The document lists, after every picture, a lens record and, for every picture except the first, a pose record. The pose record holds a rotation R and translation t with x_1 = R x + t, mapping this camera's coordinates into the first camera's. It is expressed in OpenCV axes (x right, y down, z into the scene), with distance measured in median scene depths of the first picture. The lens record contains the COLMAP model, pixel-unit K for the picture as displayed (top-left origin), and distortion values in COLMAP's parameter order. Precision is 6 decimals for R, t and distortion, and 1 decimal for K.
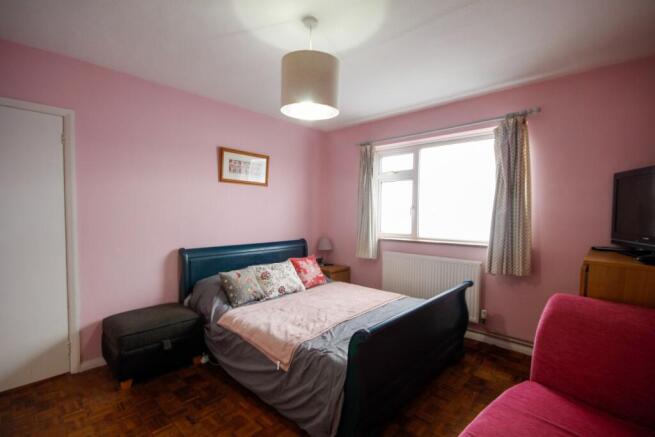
lens RADIAL K [[301.9, 0, 323.7], [0, 301.9, 223.0], [0, 0, 1]] dist [-0.000550, 0.000074]
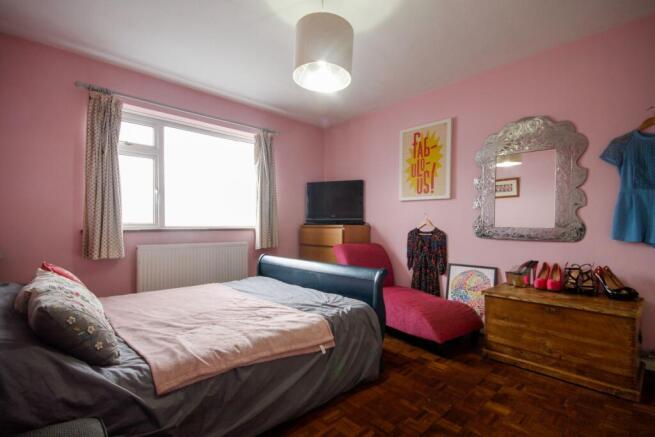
lens RADIAL K [[301.9, 0, 323.7], [0, 301.9, 223.0], [0, 0, 1]] dist [-0.000550, 0.000074]
pose [[0.073302, -0.001794, 0.997308, -0.735773], [0.026788, 0.999641, -0.000171, 0.072626], [-0.996950, 0.026729, 0.073324, 0.659501]]
